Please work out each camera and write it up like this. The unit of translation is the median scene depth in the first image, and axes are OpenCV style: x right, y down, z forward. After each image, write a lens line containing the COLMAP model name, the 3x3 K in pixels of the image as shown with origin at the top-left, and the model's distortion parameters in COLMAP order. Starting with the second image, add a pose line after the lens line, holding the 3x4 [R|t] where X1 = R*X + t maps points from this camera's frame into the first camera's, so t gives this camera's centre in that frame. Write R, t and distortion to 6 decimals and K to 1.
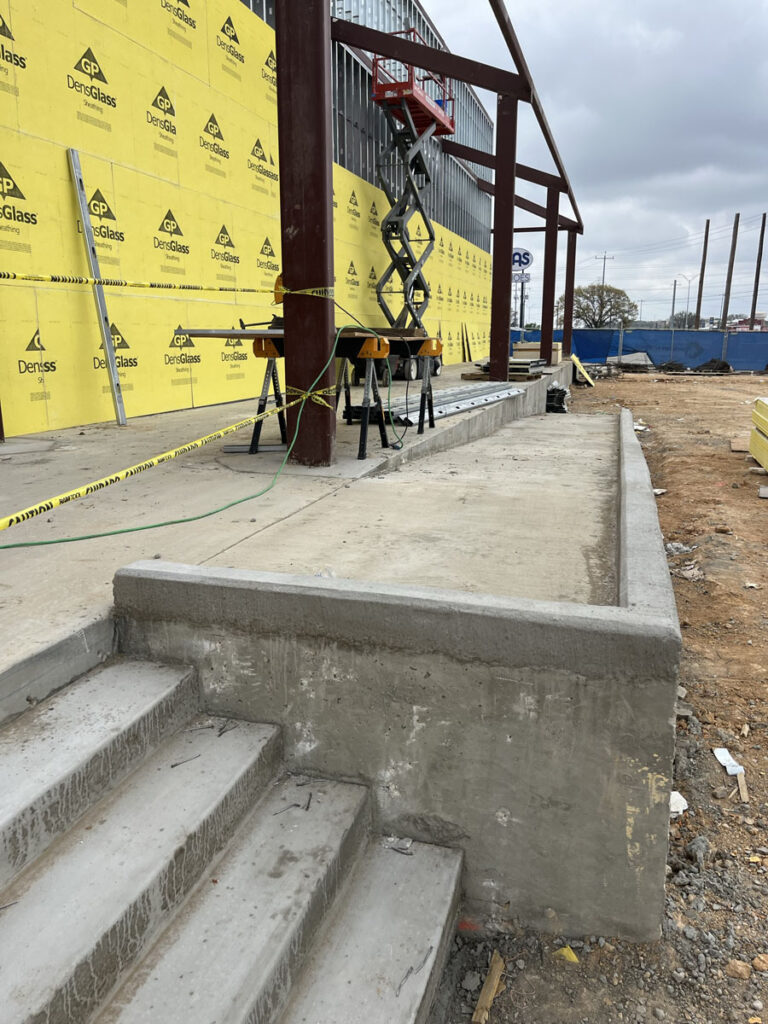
lens RADIAL K [[783.1, 0, 384.0], [0, 783.1, 512.0], [0, 0, 1]] dist [0.054541, -0.065256]
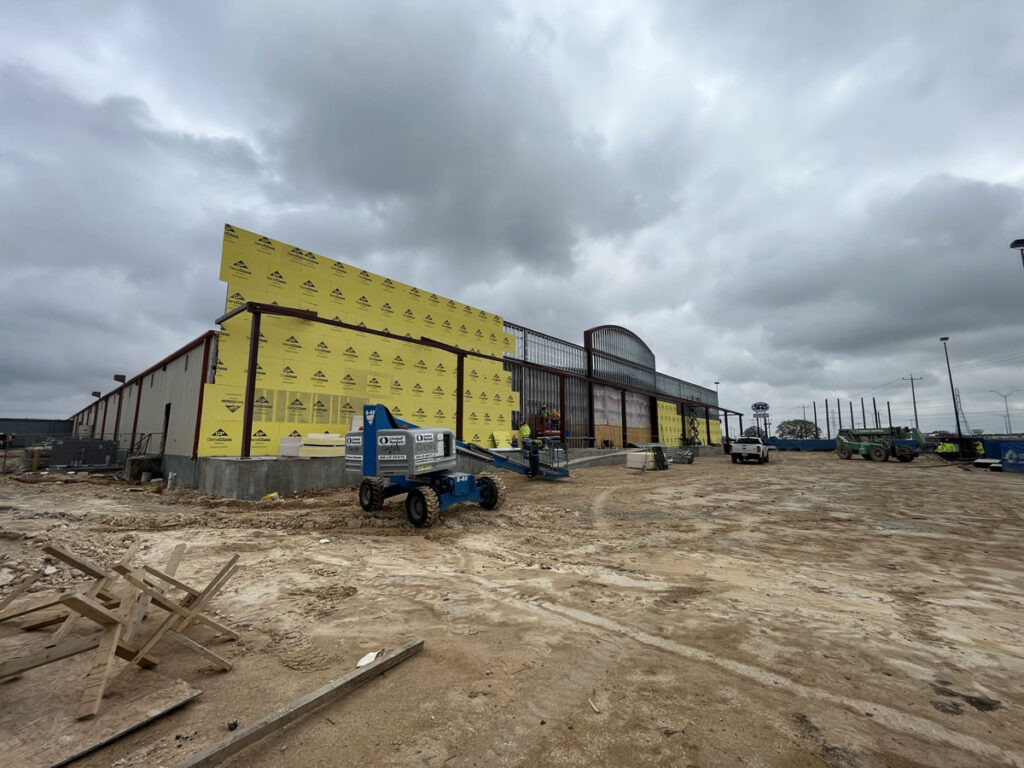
lens RADIAL K [[414.4, 0, 512.0], [0, 414.4, 384.0], [0, 0, 1]] dist [0.000038, 0.000172]
pose [[0.920471, -0.063146, -0.385676, -0.012631], [-0.080028, 0.935492, -0.344166, 0.615508], [0.382529, 0.347659, 0.856040, -2.543621]]
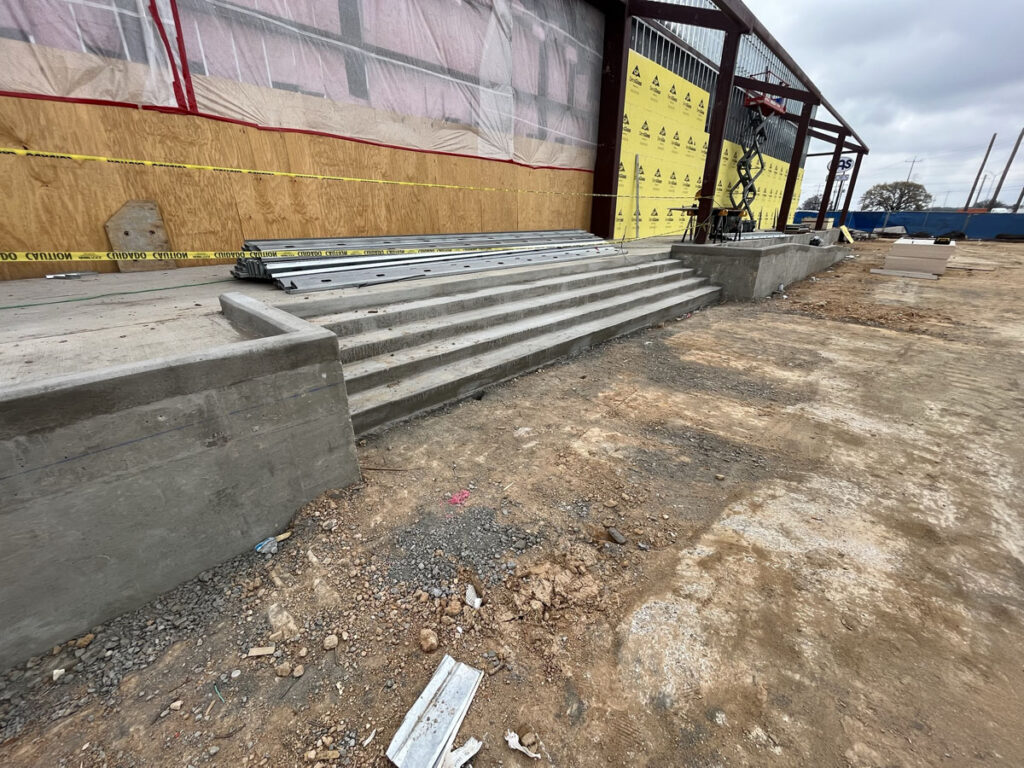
lens RADIAL K [[414.4, 0, 512.0], [0, 414.4, 384.0], [0, 0, 1]] dist [0.000038, 0.000172]
pose [[0.895748, 0.165133, -0.412756, 0.012791], [-0.097373, 0.978785, 0.180272, 0.115517], [0.433768, -0.121287, 0.892824, -0.450177]]
